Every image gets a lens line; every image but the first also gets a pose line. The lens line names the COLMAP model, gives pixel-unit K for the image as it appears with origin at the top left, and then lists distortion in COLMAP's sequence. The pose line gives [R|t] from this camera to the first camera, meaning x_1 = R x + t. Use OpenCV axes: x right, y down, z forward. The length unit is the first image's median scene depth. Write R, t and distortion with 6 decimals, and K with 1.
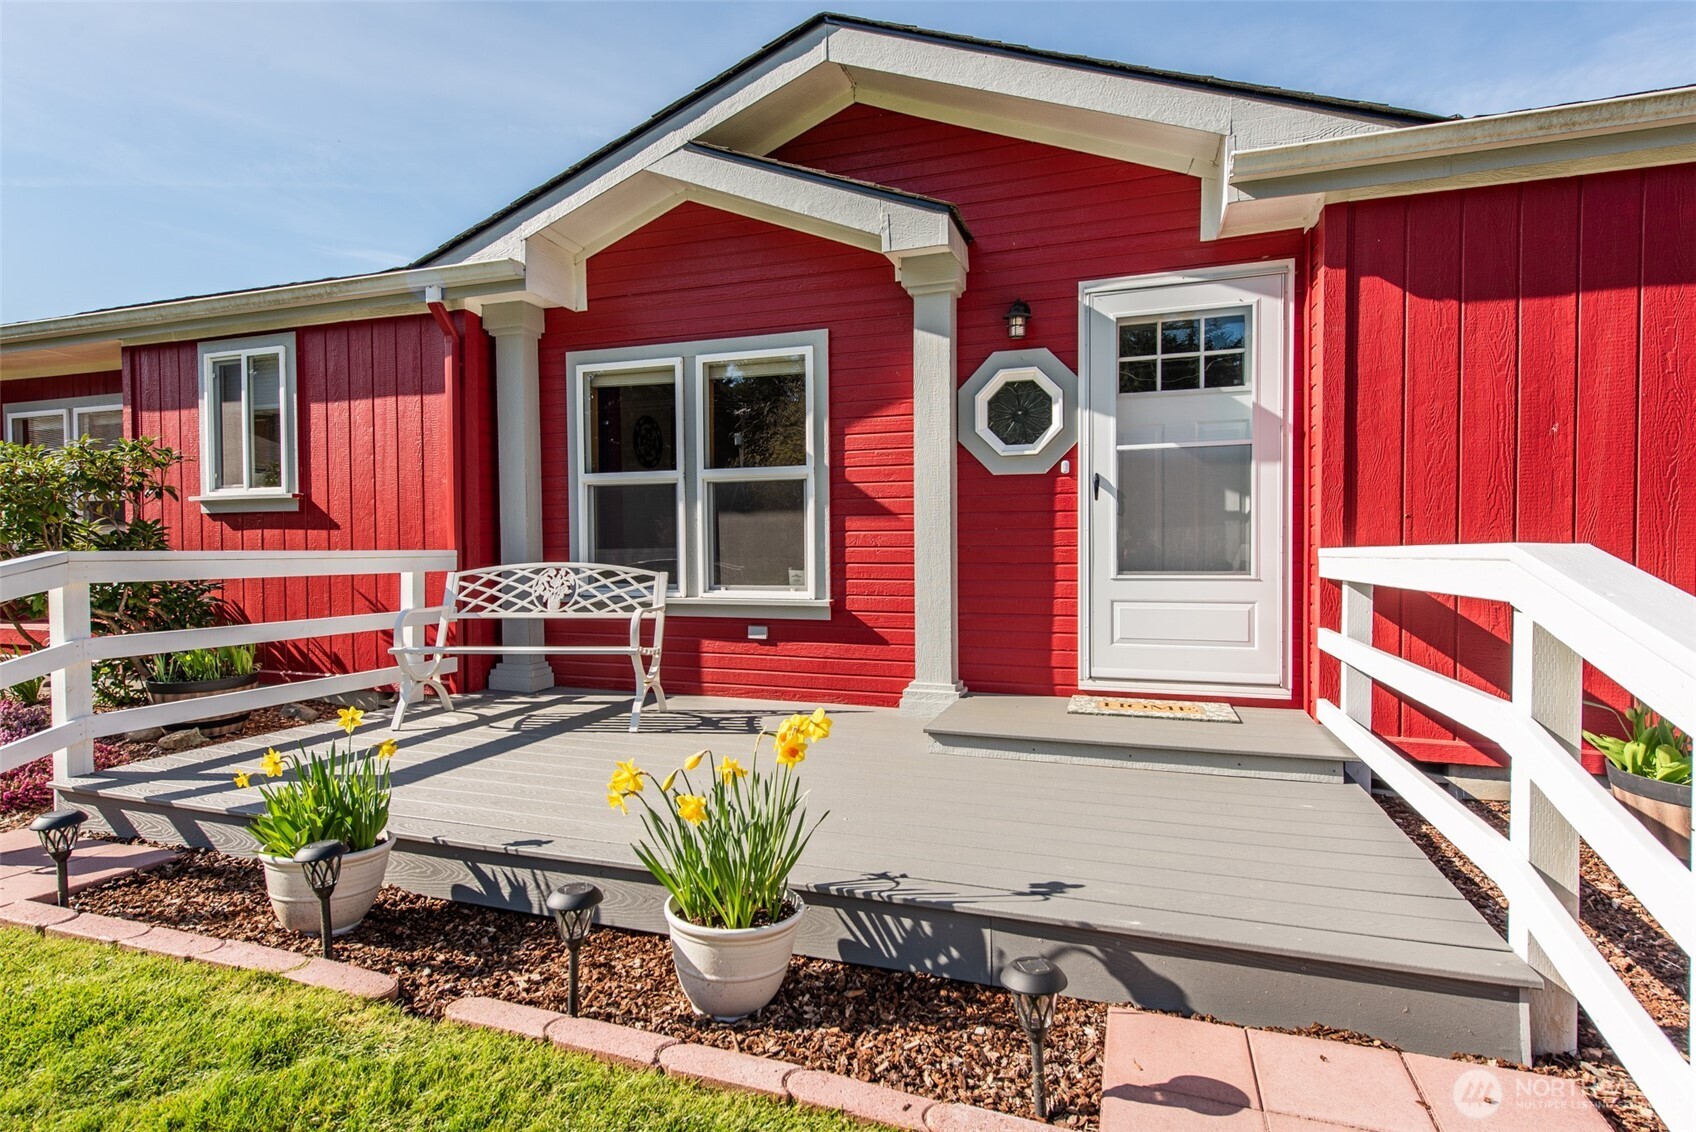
lens RADIAL K [[843.0, 0, 857.2], [0, 843.0, 567.1], [0, 0, 1]] dist [0.009085, 0.000233]
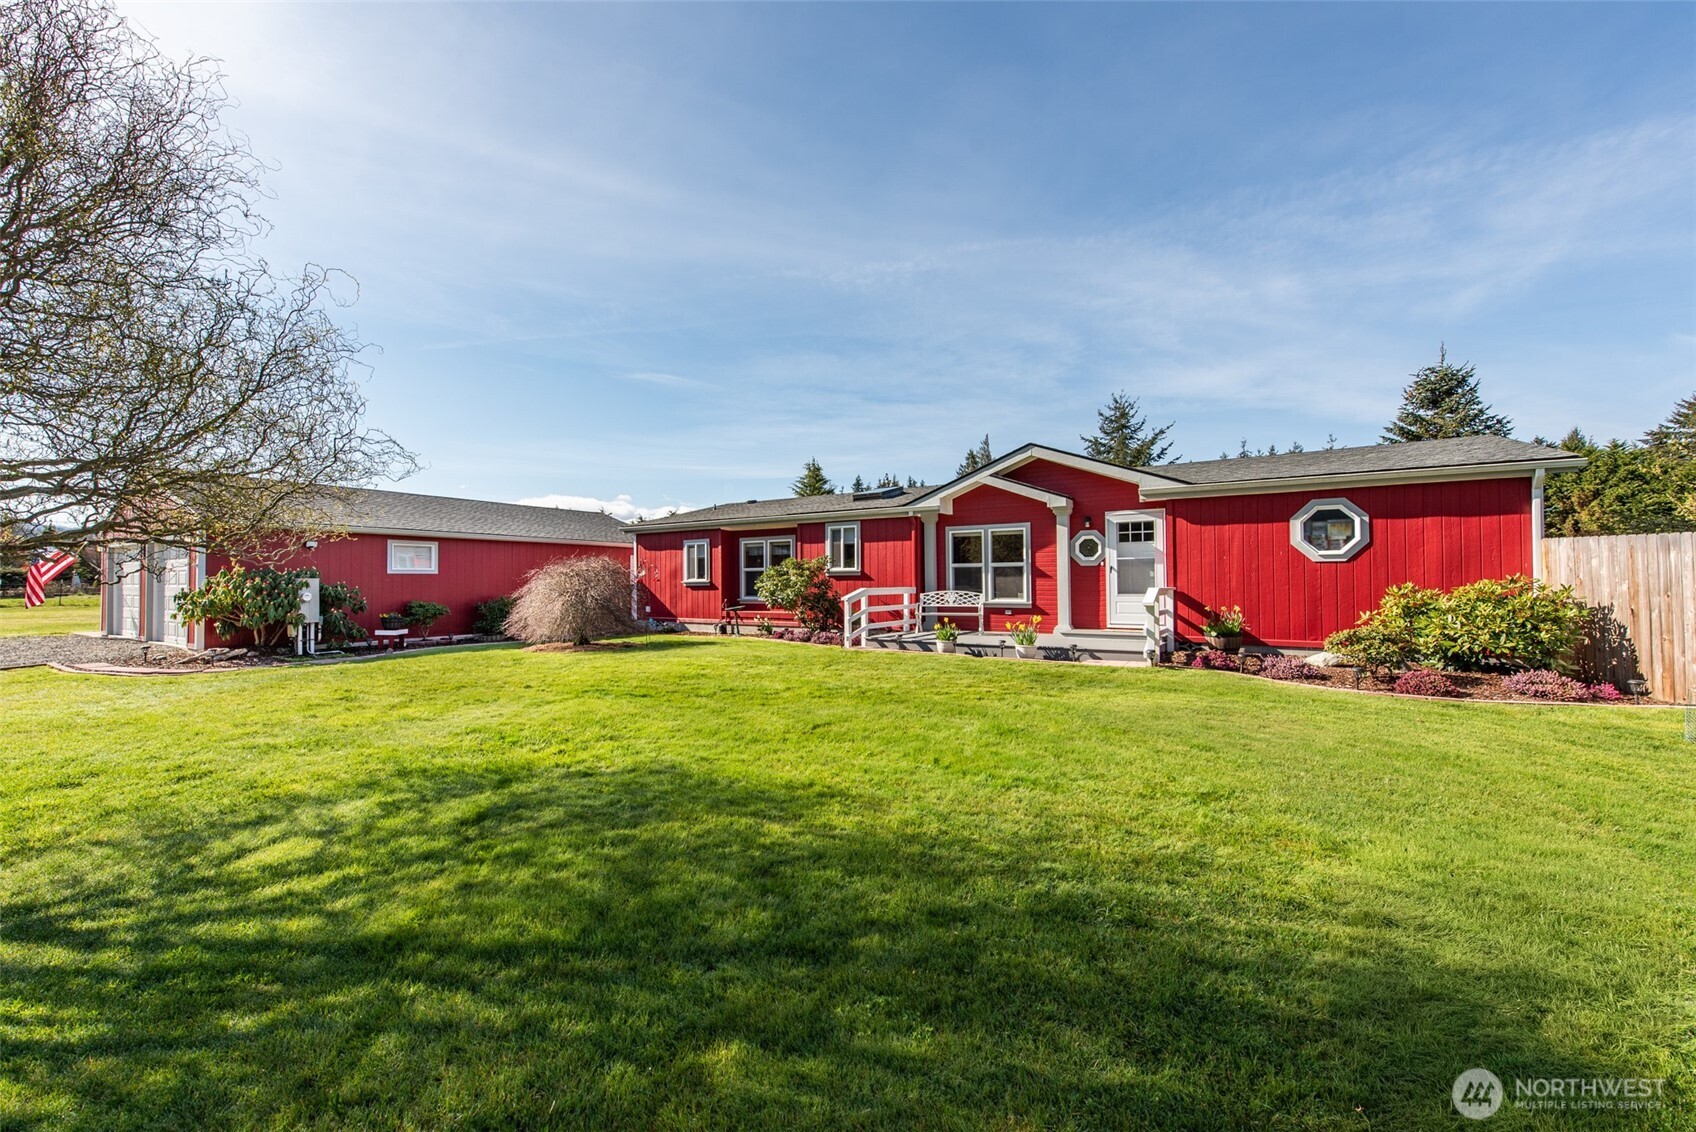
lens RADIAL K [[659.2, 0, 849.5], [0, 659.2, 567.9], [0, 0, 1]] dist [0.007788, -0.003665]
pose [[0.970512, -0.006589, -0.240961, -0.104365], [-0.003769, 0.999089, -0.042497, 0.017200], [0.241022, 0.042152, 0.969604, -1.787532]]
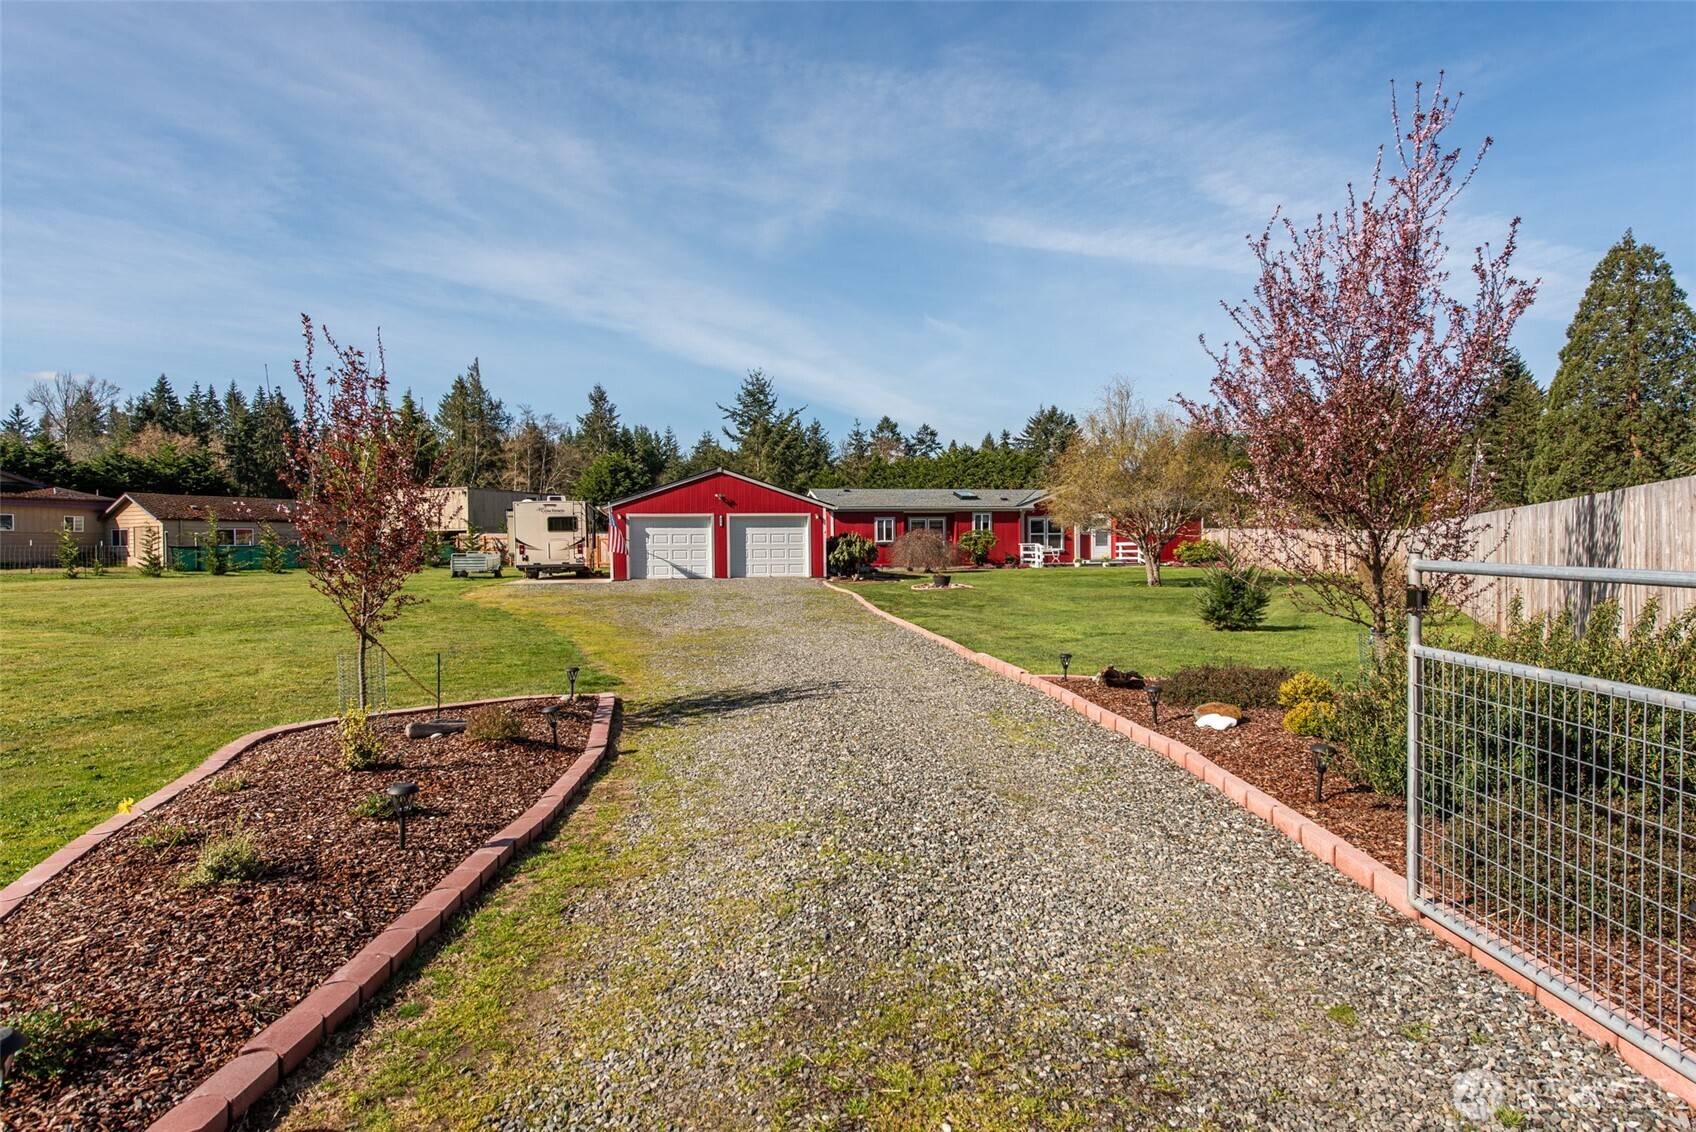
lens RADIAL K [[929.2, 0, 856.9], [0, 929.2, 592.7], [0, 0, 1]] dist [0.011666, -0.000512]
pose [[0.852402, -0.031866, 0.521914, -6.583244], [0.020017, 0.999398, 0.028328, 0.162781], [-0.522503, -0.013700, 0.852527, -5.734949]]
